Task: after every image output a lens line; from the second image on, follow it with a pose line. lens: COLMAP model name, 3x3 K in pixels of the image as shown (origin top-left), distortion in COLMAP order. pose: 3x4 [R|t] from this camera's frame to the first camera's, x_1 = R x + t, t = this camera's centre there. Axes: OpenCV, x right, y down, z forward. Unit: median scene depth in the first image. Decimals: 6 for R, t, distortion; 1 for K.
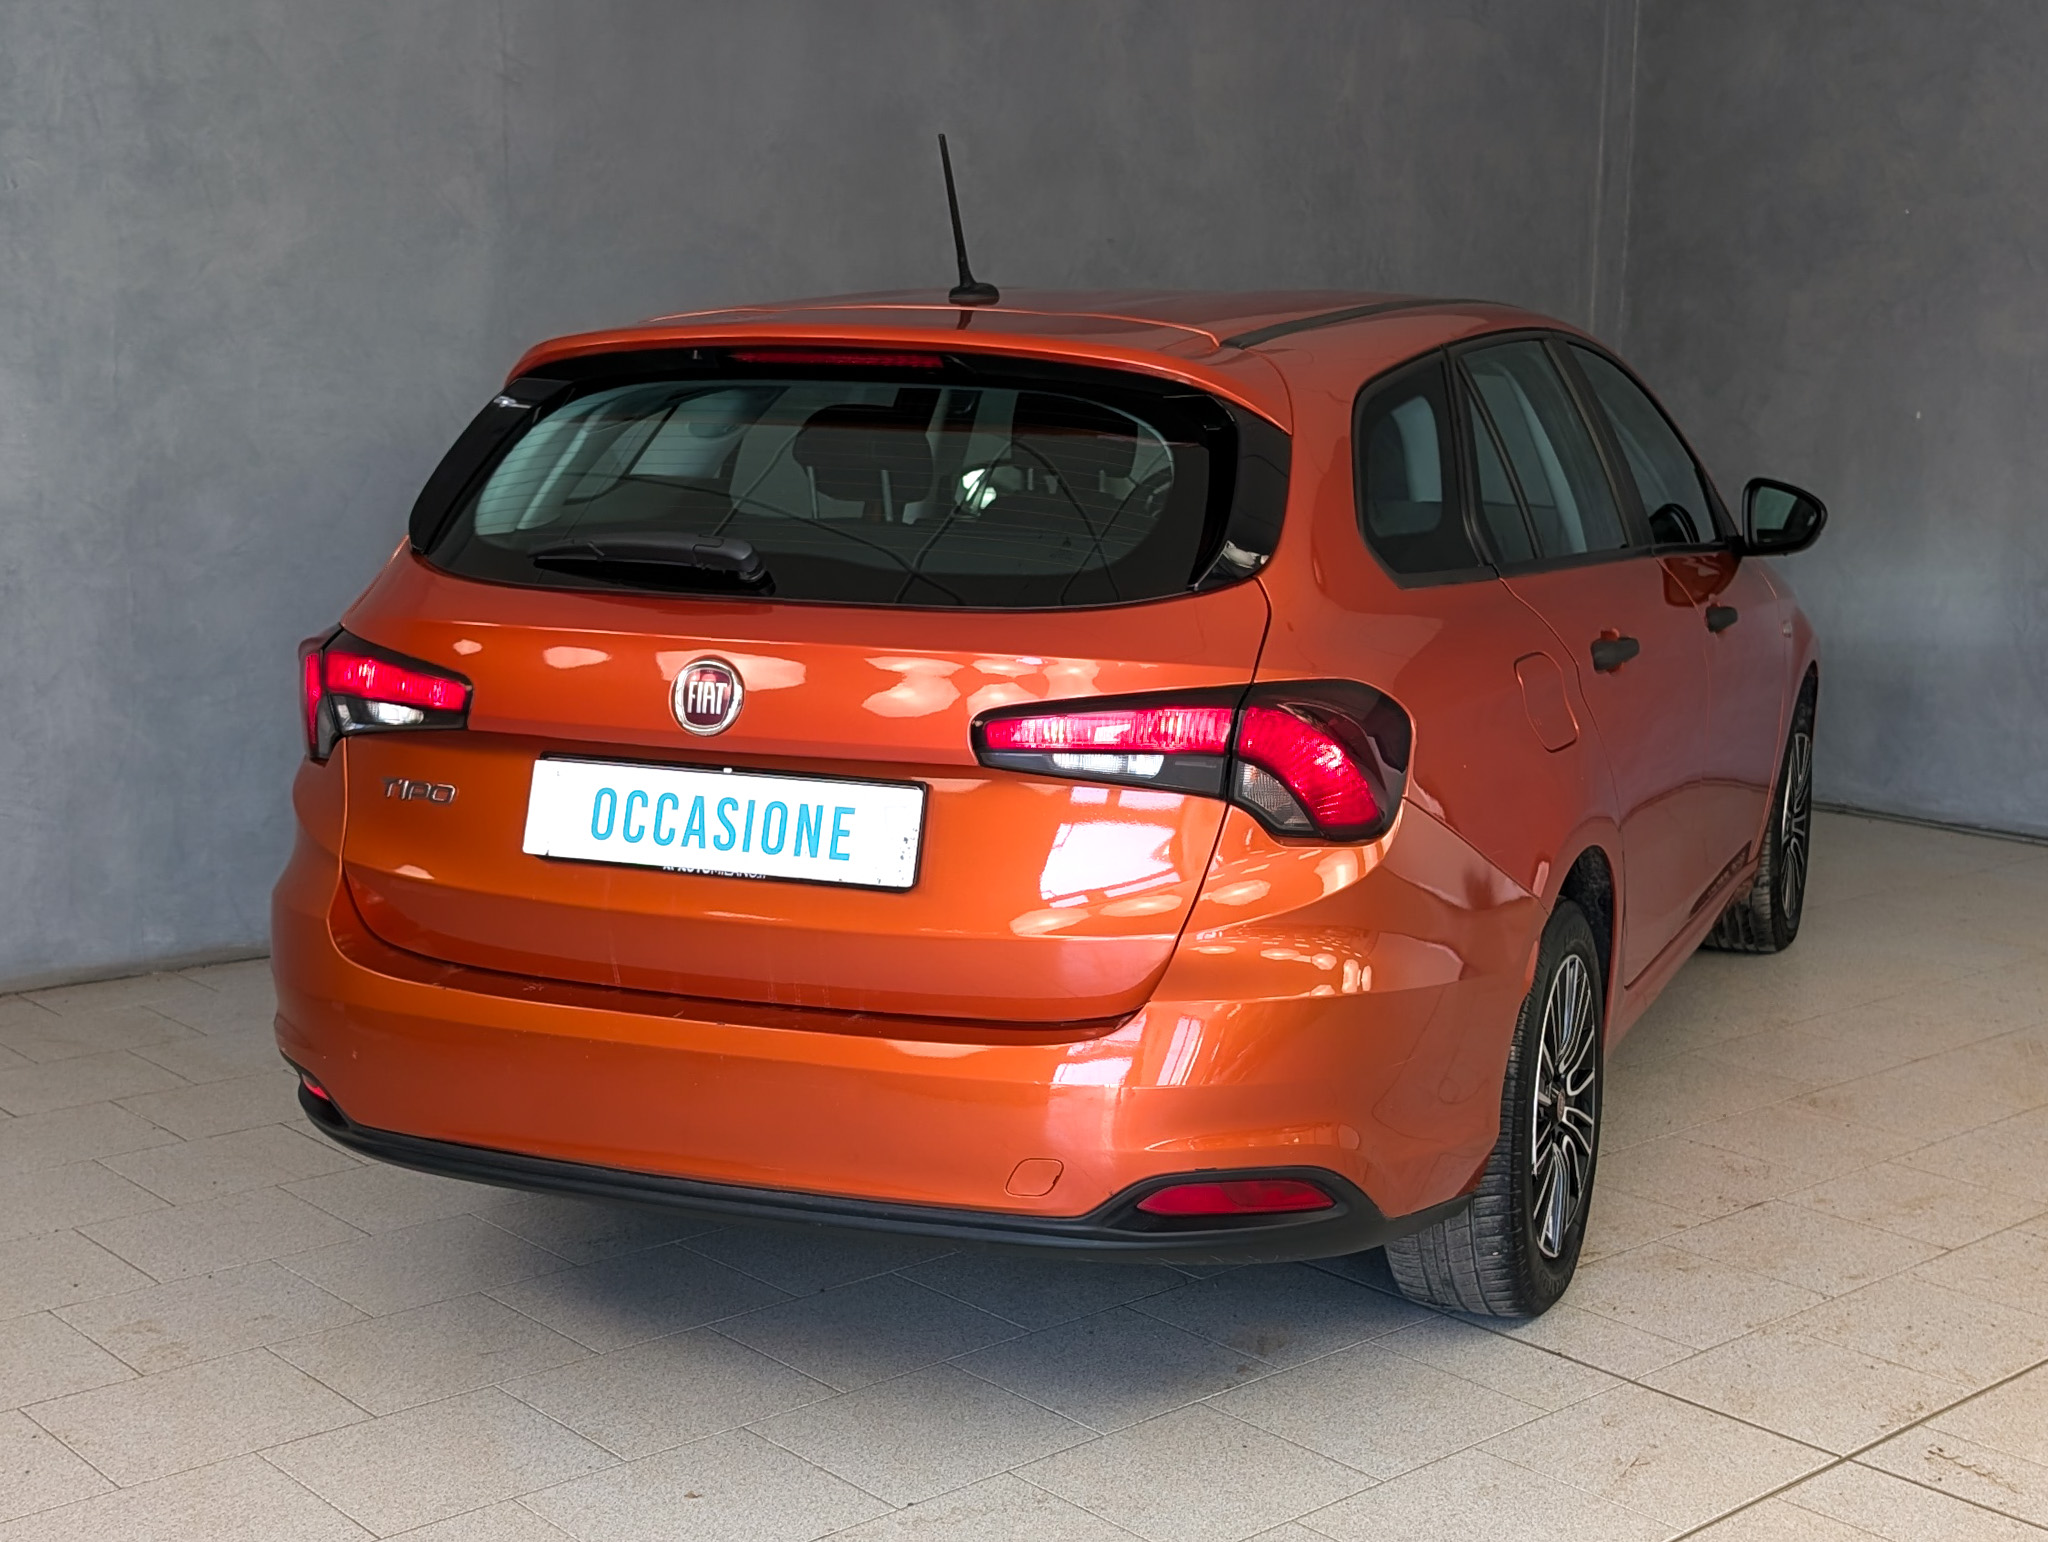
lens RADIAL K [[1805.5, 0, 1020.8], [0, 1805.5, 738.4], [0, 0, 1]] dist [0.001168, 0.000561]
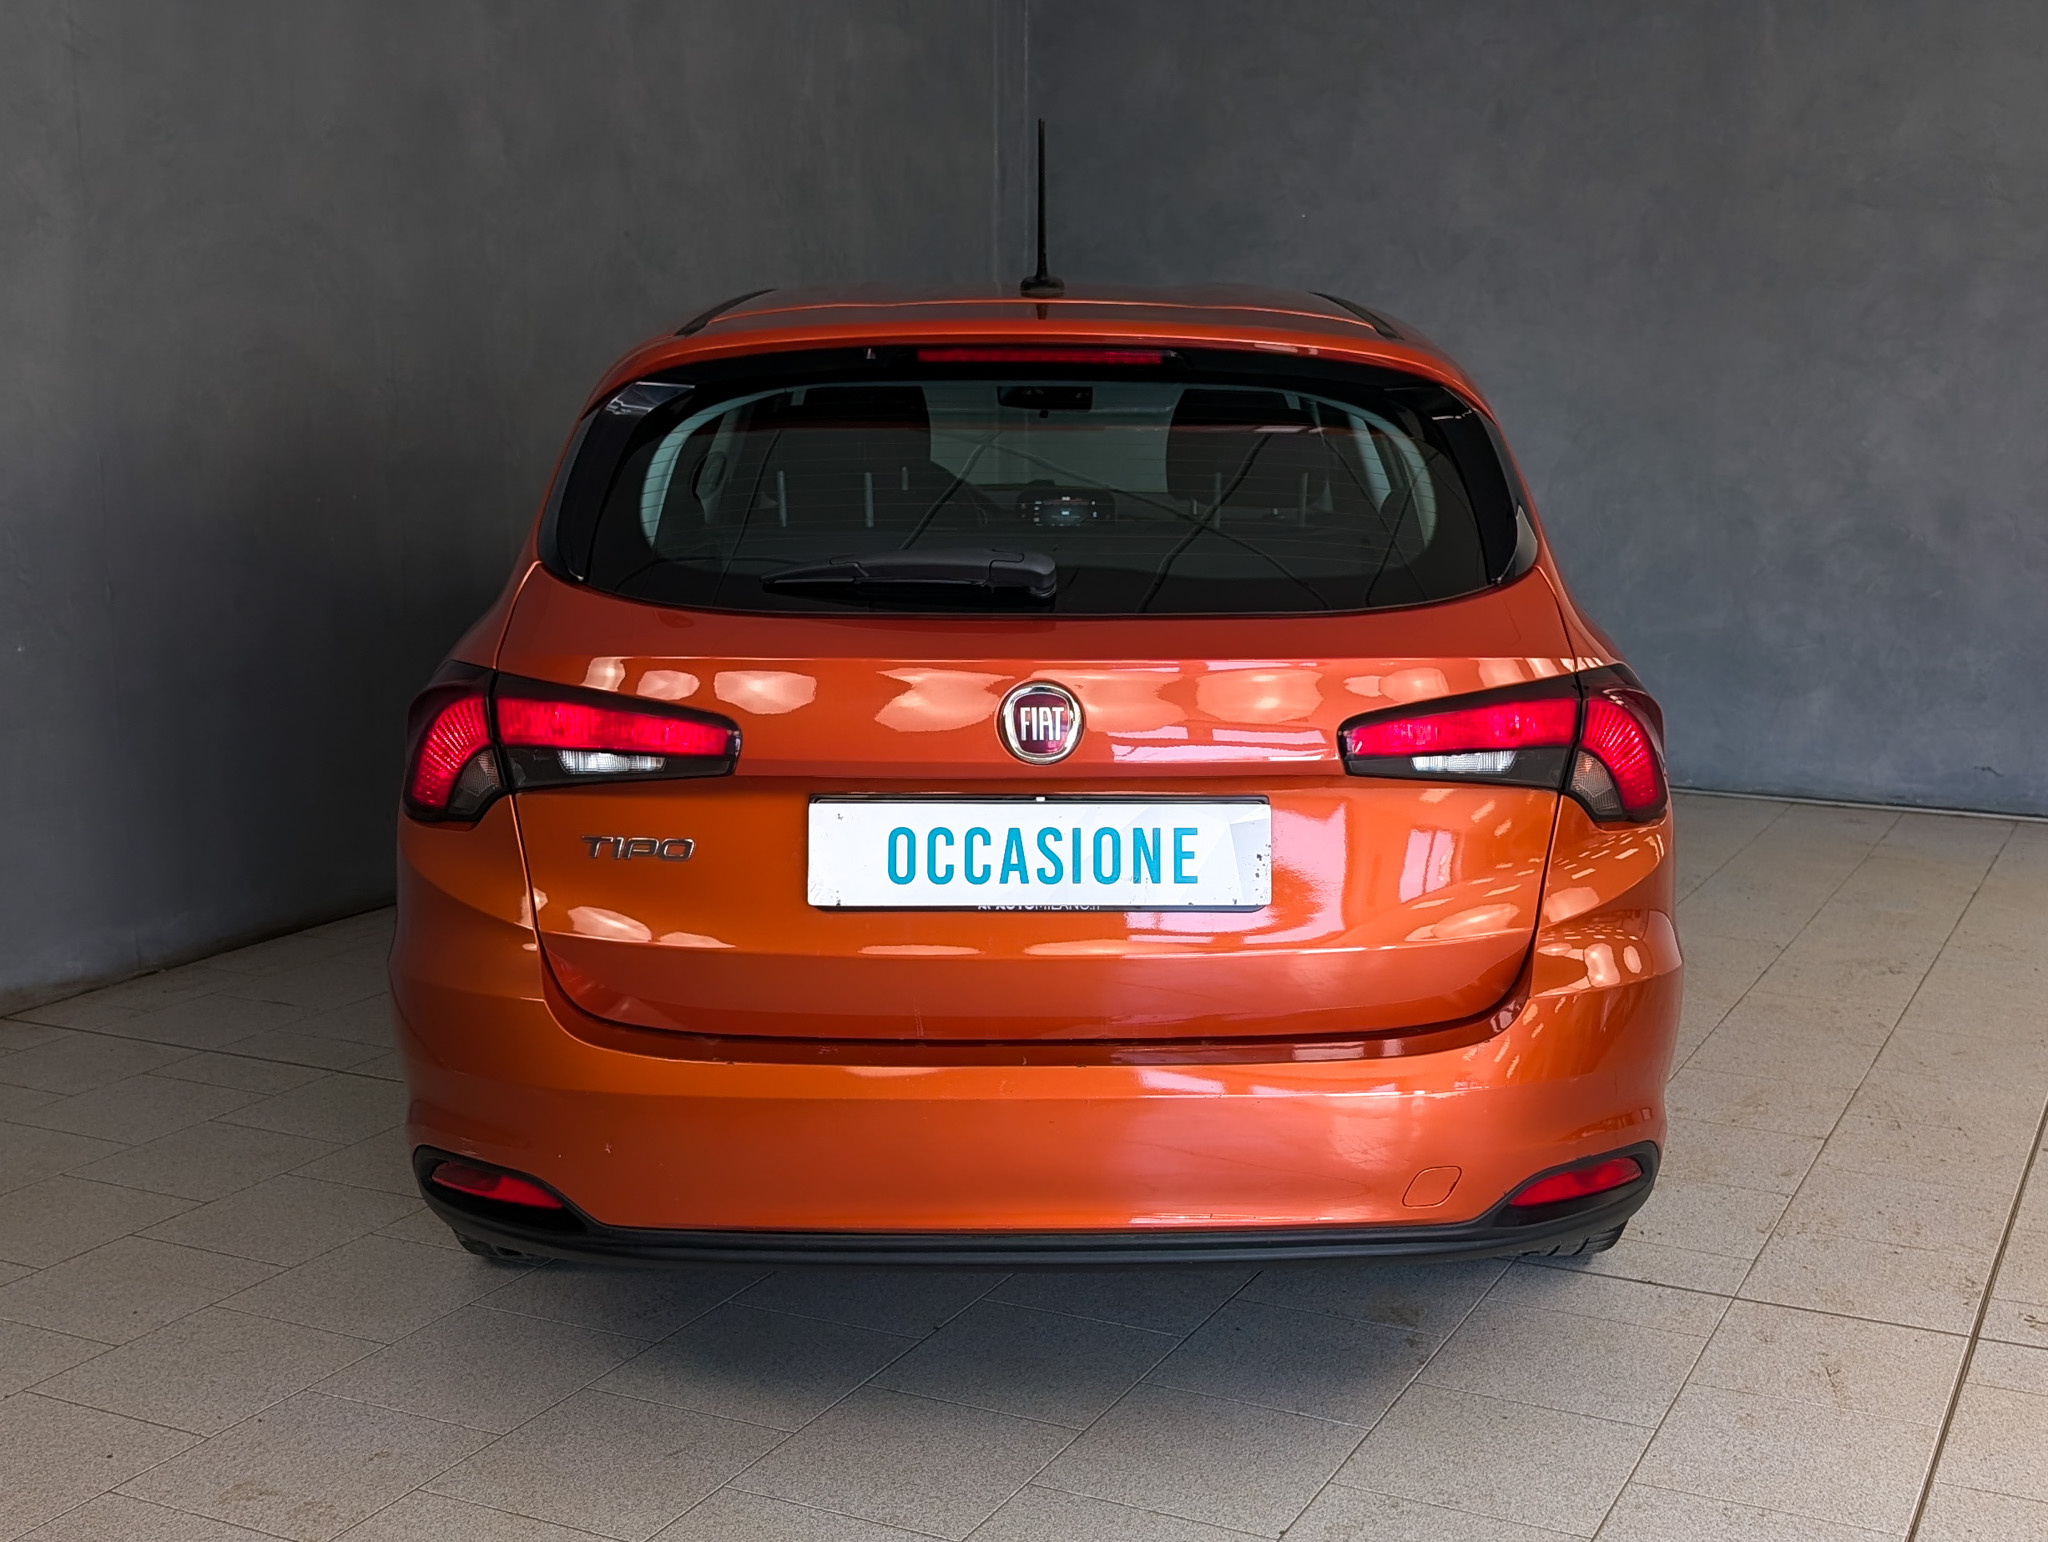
lens RADIAL K [[1764.9, 0, 1026.7], [0, 1764.9, 760.8], [0, 0, 1]] dist [0.008165, -0.014079]
pose [[0.964021, -0.070877, 0.256201, -0.399796], [0.065736, 0.997427, 0.028588, -0.028532], [-0.257568, -0.010718, 0.966201, 0.113102]]
